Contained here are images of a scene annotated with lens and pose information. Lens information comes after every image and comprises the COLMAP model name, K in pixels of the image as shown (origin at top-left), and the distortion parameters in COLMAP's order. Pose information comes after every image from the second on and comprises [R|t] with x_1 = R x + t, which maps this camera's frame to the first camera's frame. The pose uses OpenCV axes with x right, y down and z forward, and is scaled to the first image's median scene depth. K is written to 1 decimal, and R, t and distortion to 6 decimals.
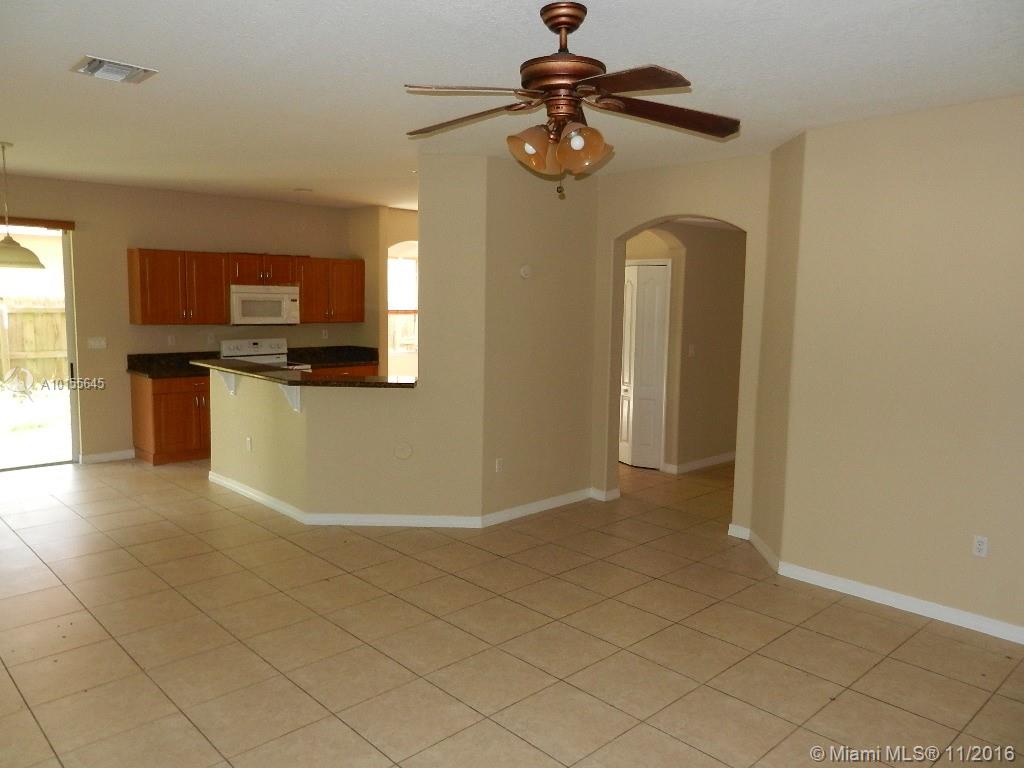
lens RADIAL K [[758.8, 0, 507.5], [0, 758.8, 380.0], [0, 0, 1]] dist [0.005023, 0.005361]
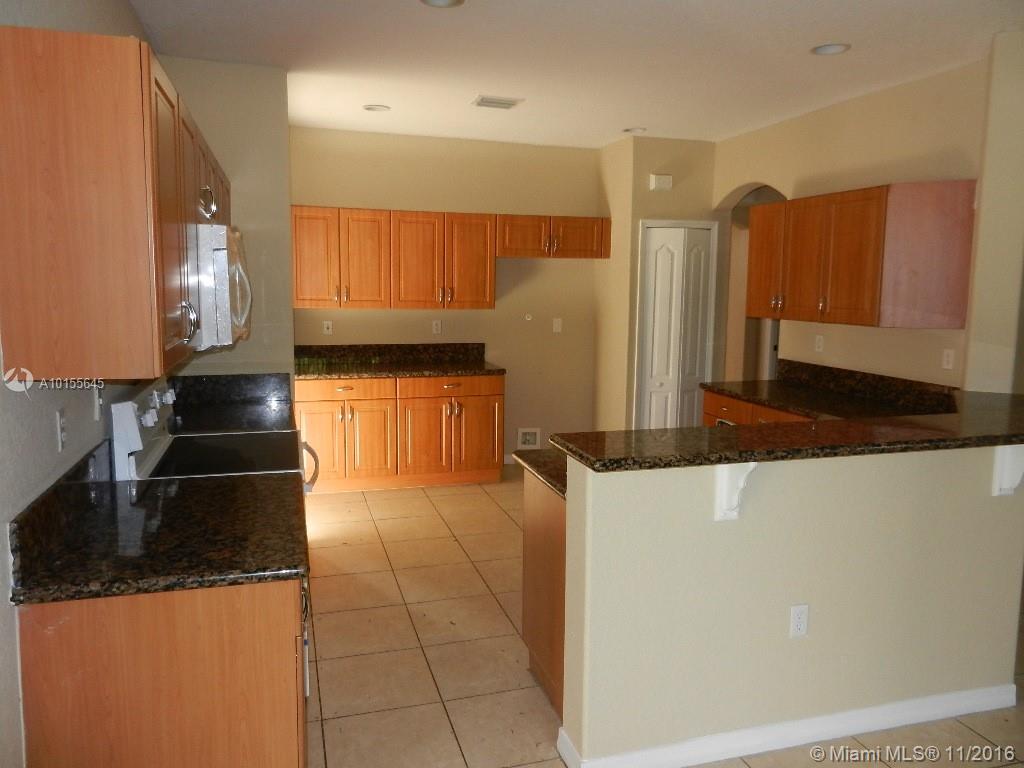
lens RADIAL K [[758.8, 0, 507.5], [0, 758.8, 380.0], [0, 0, 1]] dist [0.005023, 0.005361]
pose [[0.450951, -0.127667, 0.883371, -0.569136], [0.100607, 0.990681, 0.091817, -0.072670], [-0.886861, 0.047468, 0.459592, 0.709377]]
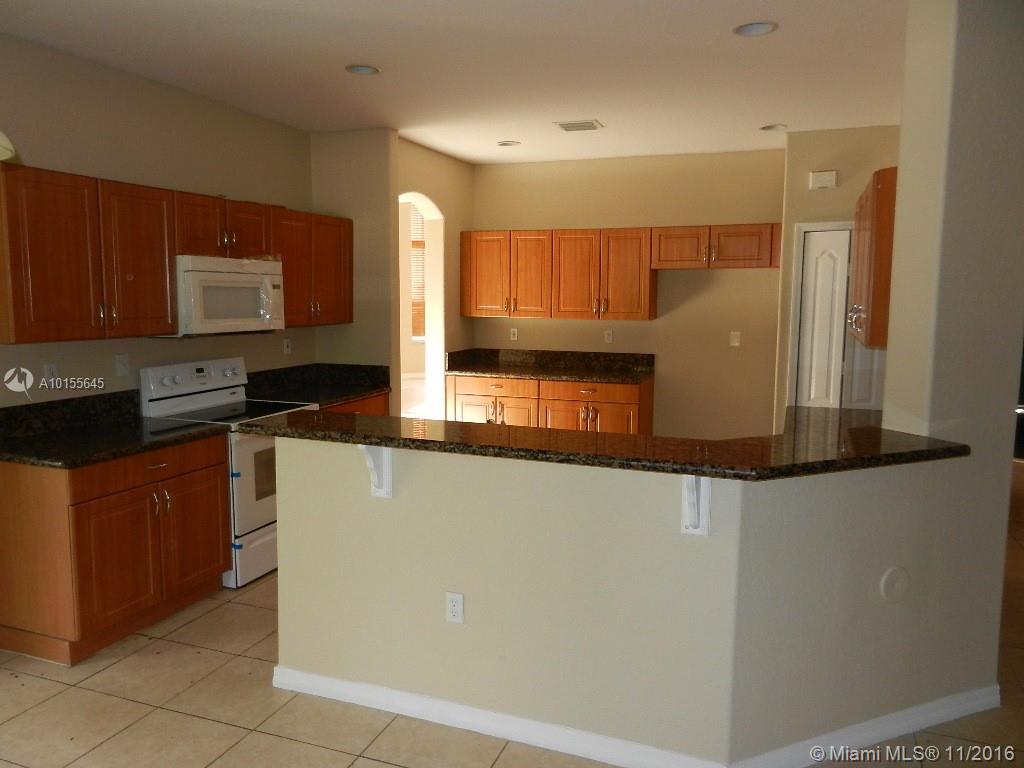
lens RADIAL K [[755.1, 0, 491.5], [0, 755.1, 381.3], [0, 0, 1]] dist [0.011338, 0.003568]
pose [[0.908796, -0.062546, 0.412525, -0.371588], [0.059949, 0.998016, 0.019250, -0.039036], [-0.412911, 0.007236, 0.910743, 0.448654]]
